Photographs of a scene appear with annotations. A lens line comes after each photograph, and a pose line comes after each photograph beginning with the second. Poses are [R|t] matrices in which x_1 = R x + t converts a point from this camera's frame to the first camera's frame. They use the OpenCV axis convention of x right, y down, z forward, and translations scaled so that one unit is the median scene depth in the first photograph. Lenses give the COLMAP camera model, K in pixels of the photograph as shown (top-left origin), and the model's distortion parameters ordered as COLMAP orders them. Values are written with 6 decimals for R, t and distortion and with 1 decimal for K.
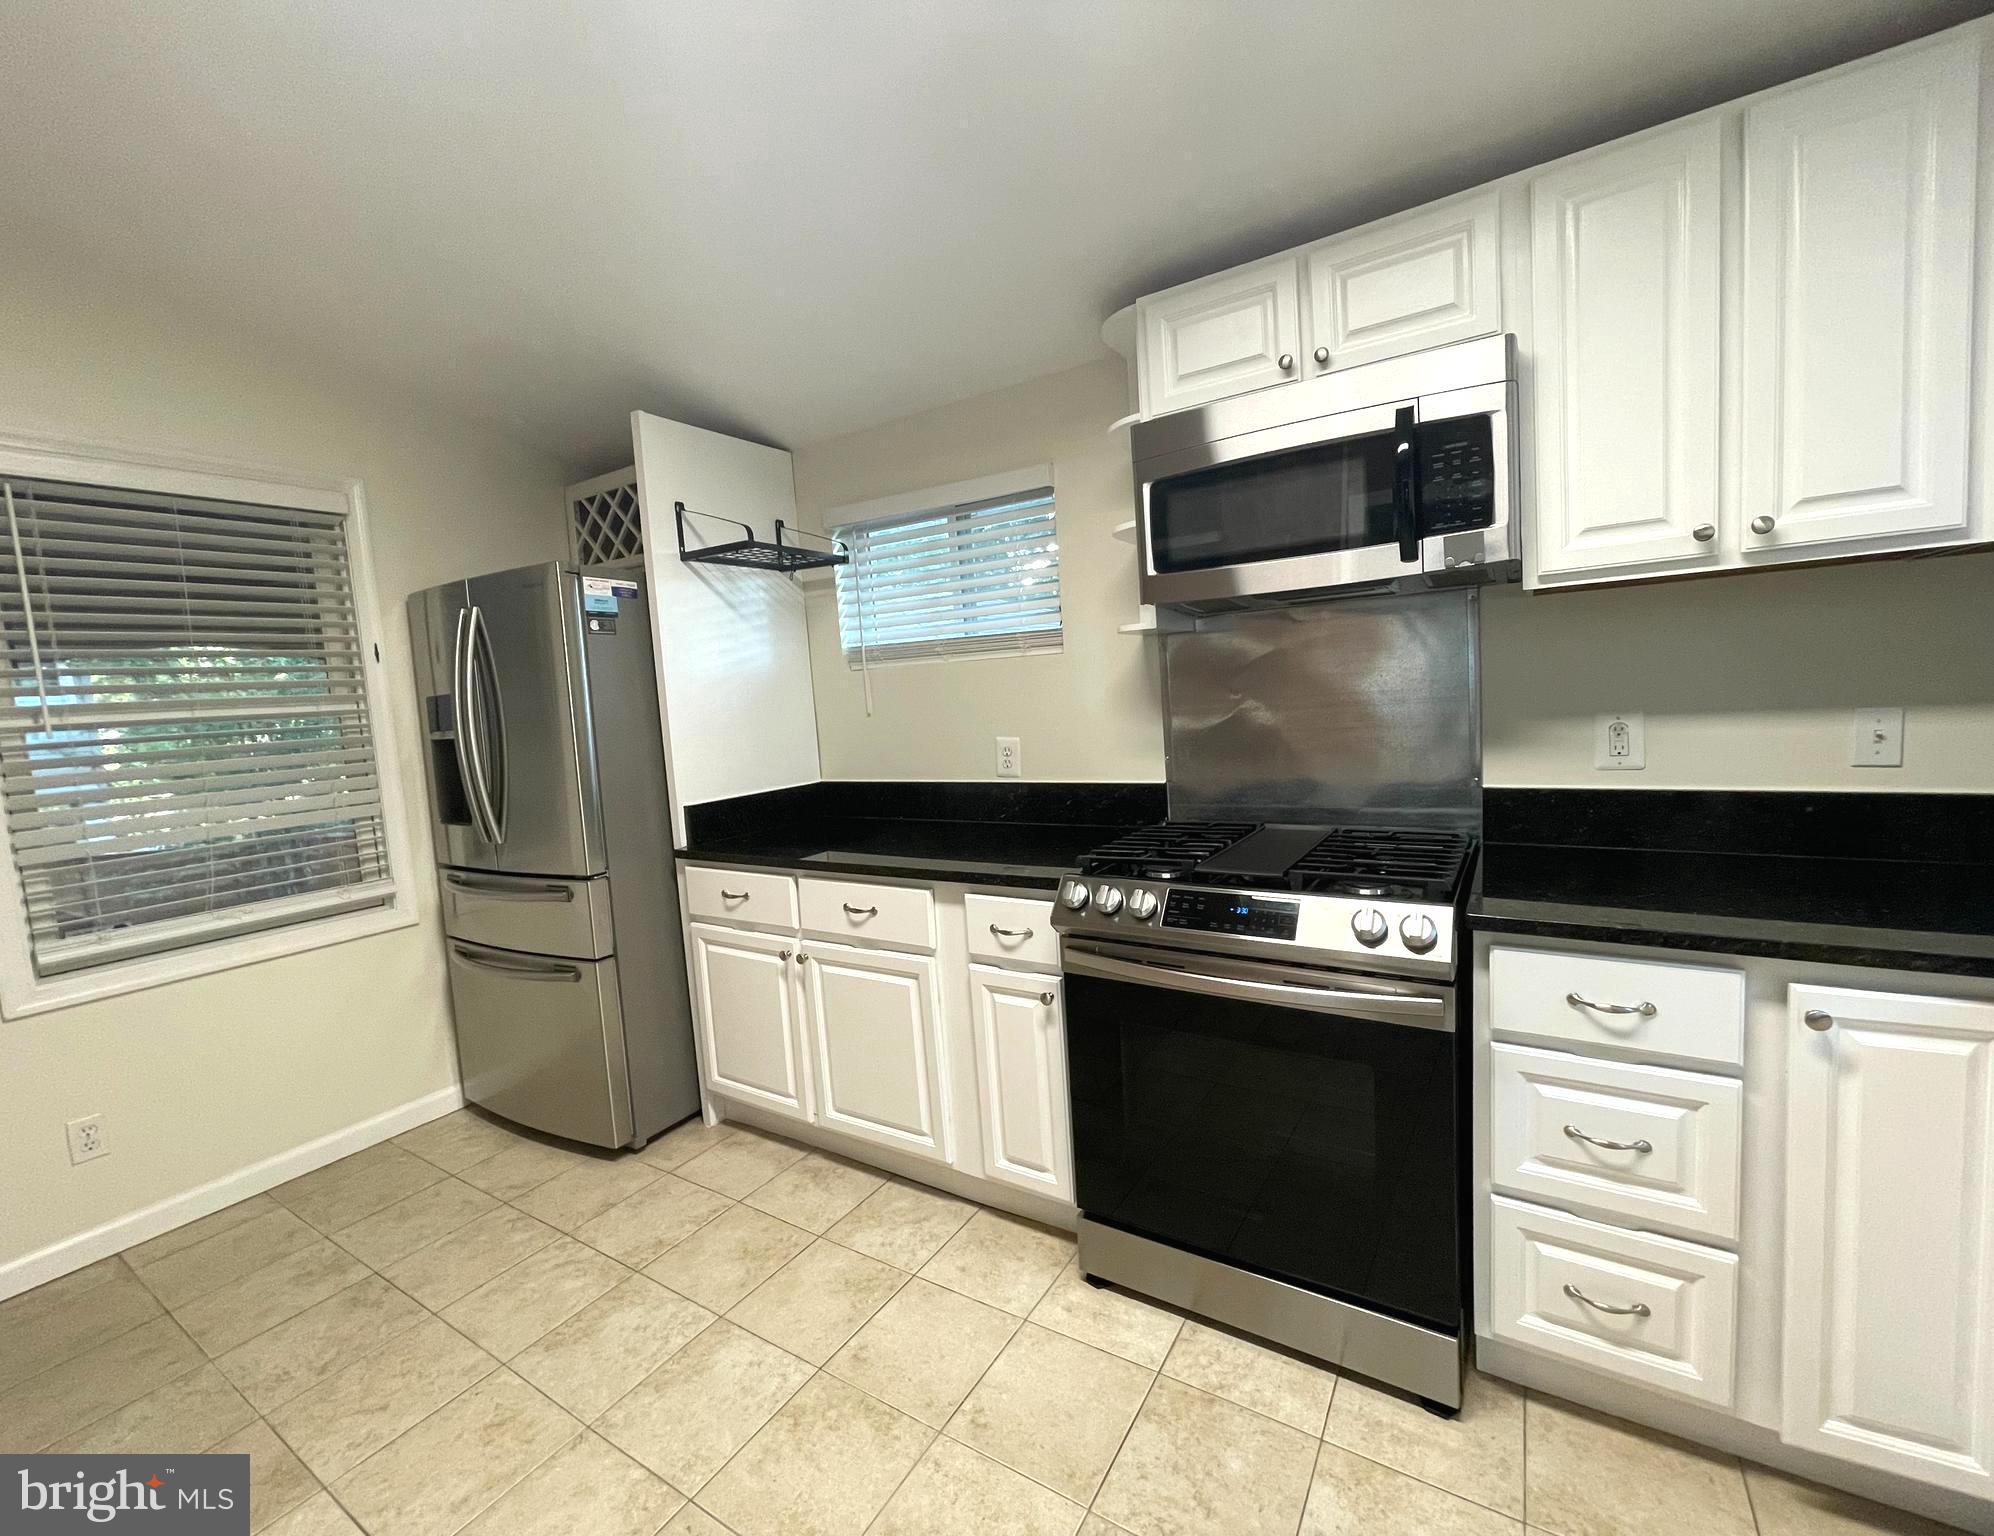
lens RADIAL K [[829.2, 0, 1036.7], [0, 829.2, 764.8], [0, 0, 1]] dist [-0.011487, 0.004408]
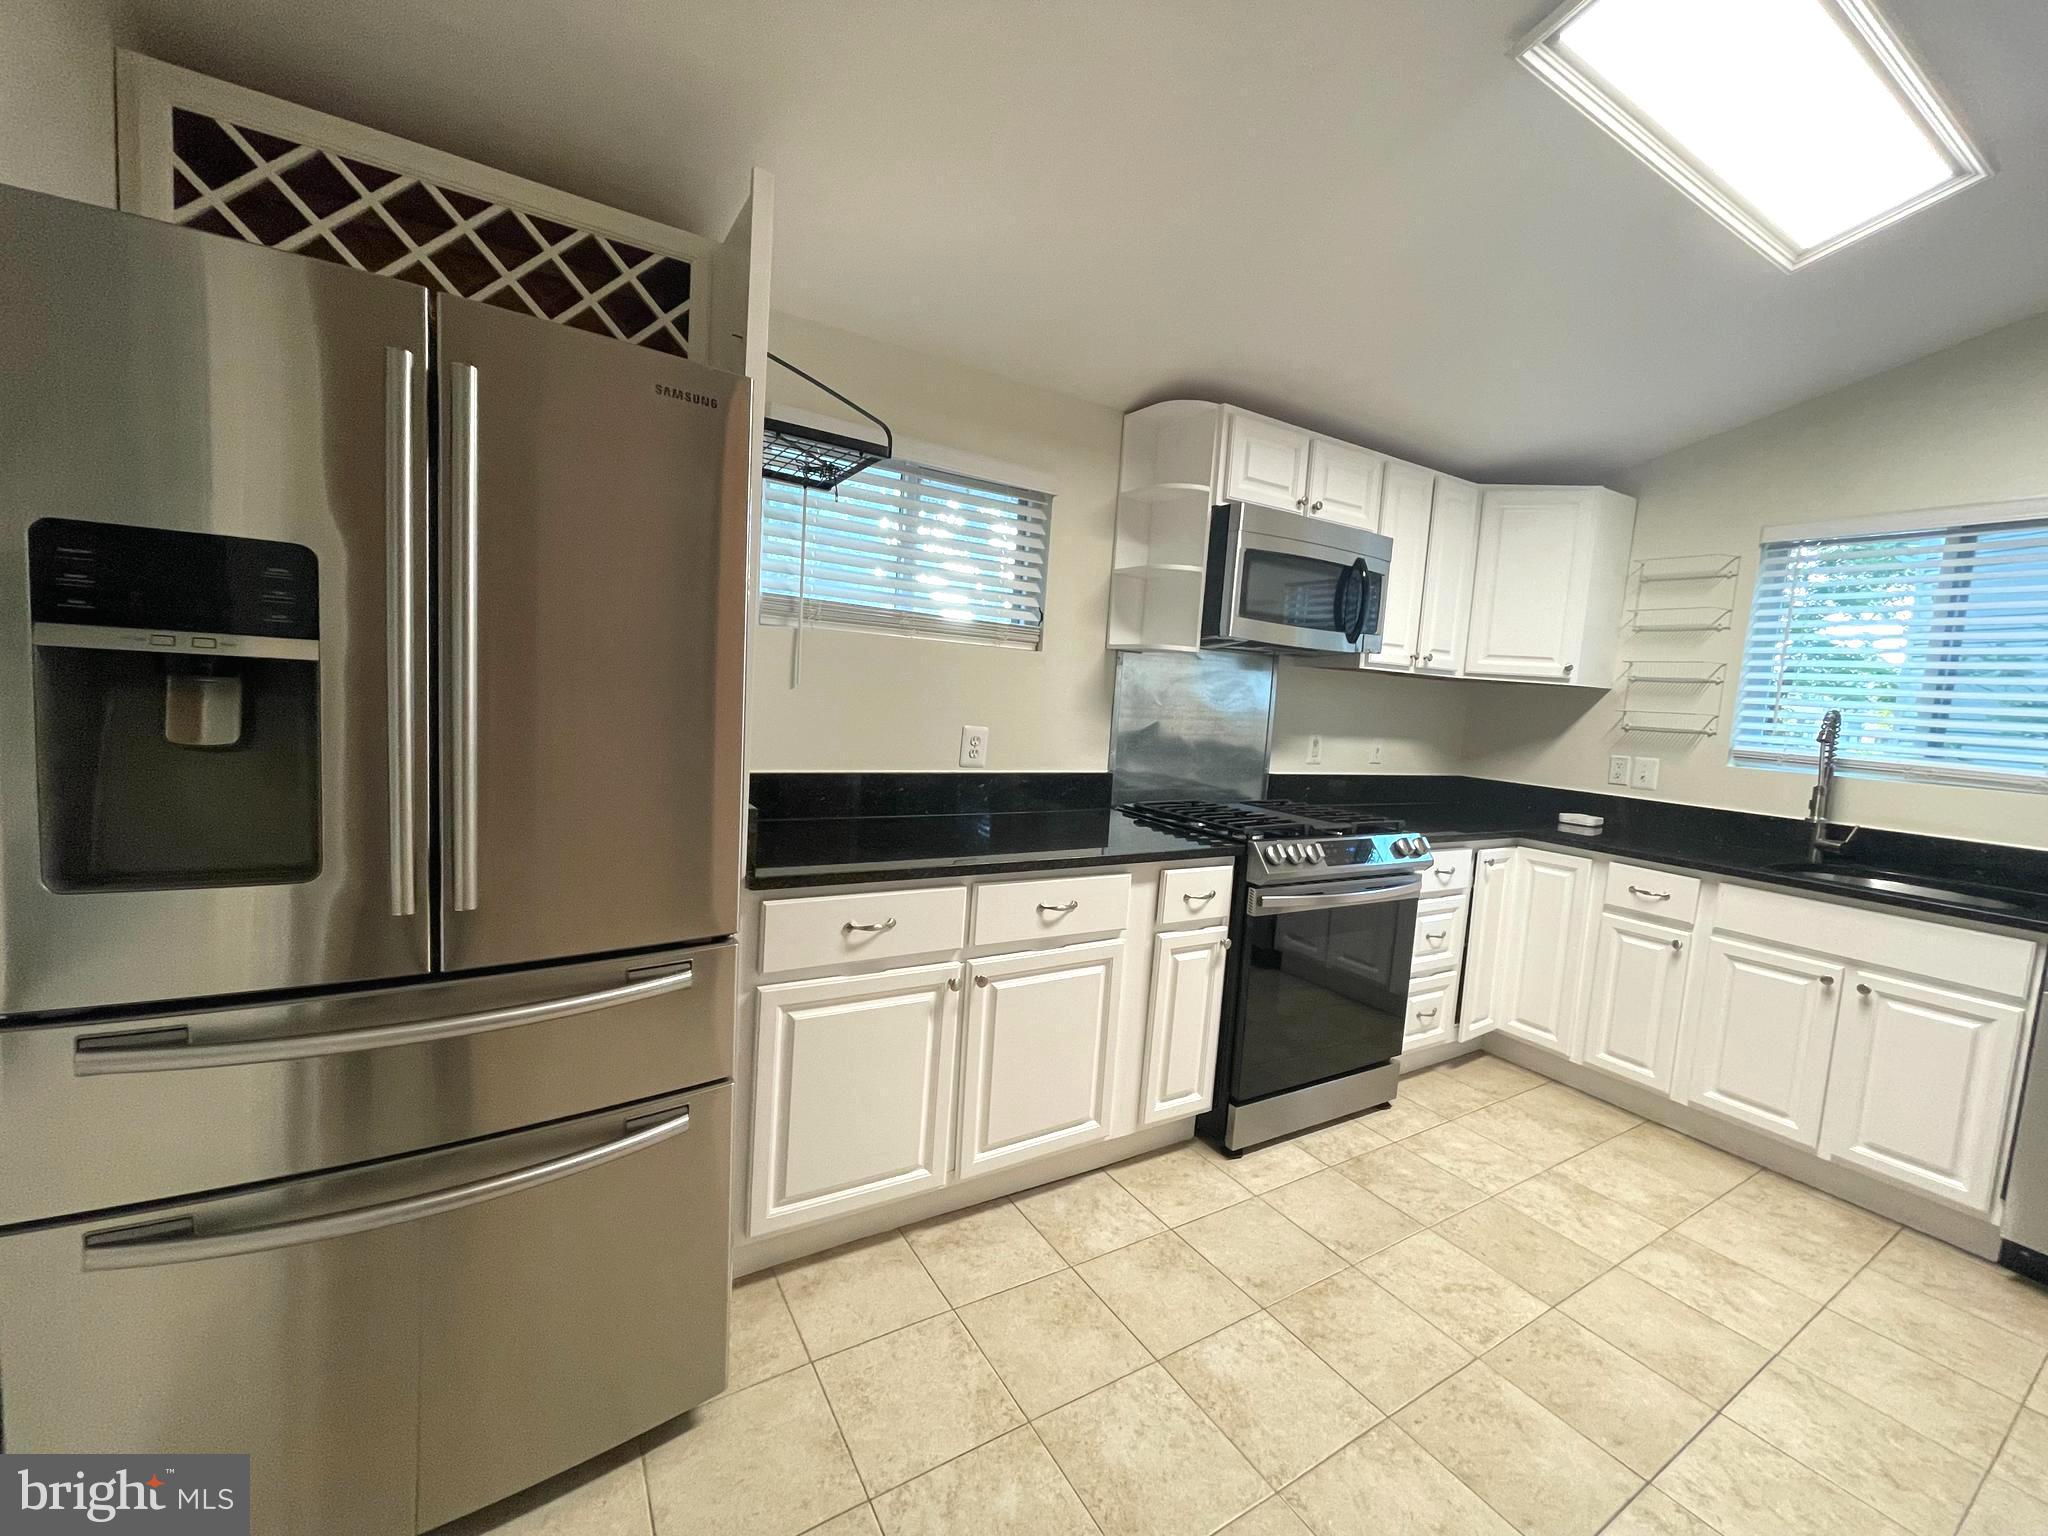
lens RADIAL K [[822.2, 0, 1022.5], [0, 822.2, 762.2], [0, 0, 1]] dist [-0.013275, 0.005207]
pose [[0.454146, 0.009816, 0.890873, -1.167020], [-0.011658, 0.999919, -0.005075, 0.018332], [-0.890851, -0.008081, 0.454224, 0.679111]]
